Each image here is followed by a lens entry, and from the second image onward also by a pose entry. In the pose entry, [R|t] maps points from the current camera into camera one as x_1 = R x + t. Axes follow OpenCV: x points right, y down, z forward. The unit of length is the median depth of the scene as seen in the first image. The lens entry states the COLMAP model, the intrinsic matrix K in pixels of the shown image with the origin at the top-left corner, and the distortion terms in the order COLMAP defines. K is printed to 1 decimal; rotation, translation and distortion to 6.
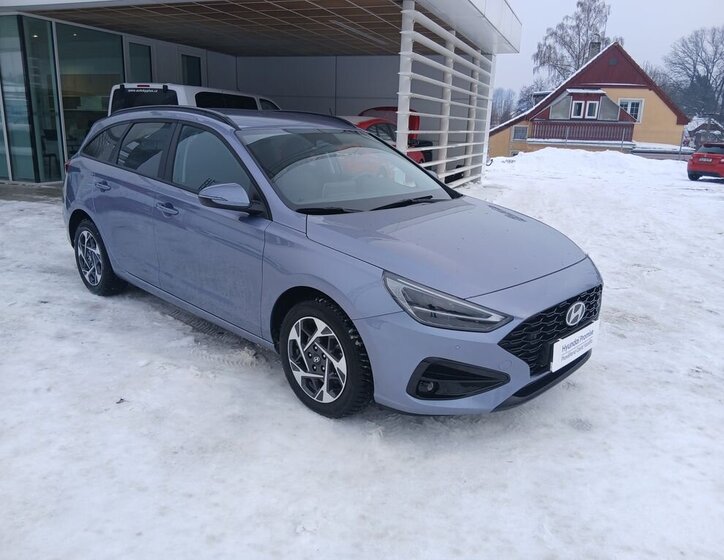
lens RADIAL K [[556.4, 0, 362.0], [0, 556.4, 280.0], [0, 0, 1]] dist [0.000247, -0.010004]
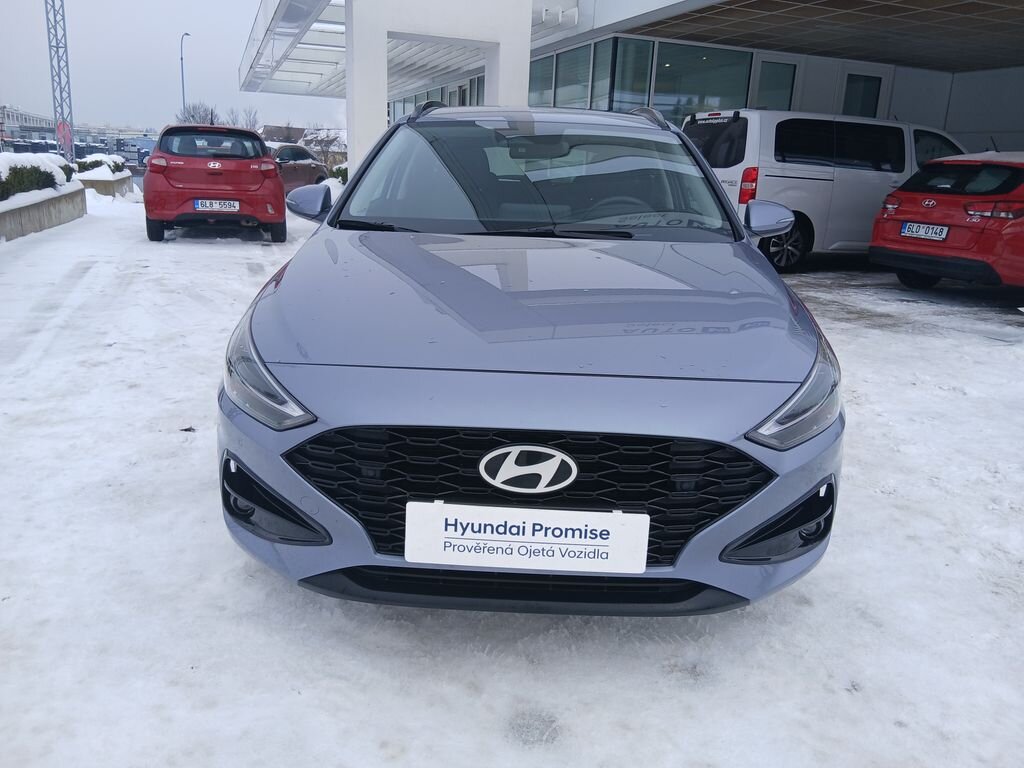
lens RADIAL K [[766.2, 0, 512.0], [0, 766.2, 384.0], [0, 0, 1]] dist [0.003381, -0.003168]
pose [[0.677008, 0.203467, -0.707292, 0.215480], [-0.222919, 0.972573, 0.066406, -0.012495], [0.701404, 0.112712, 0.703796, 0.148756]]
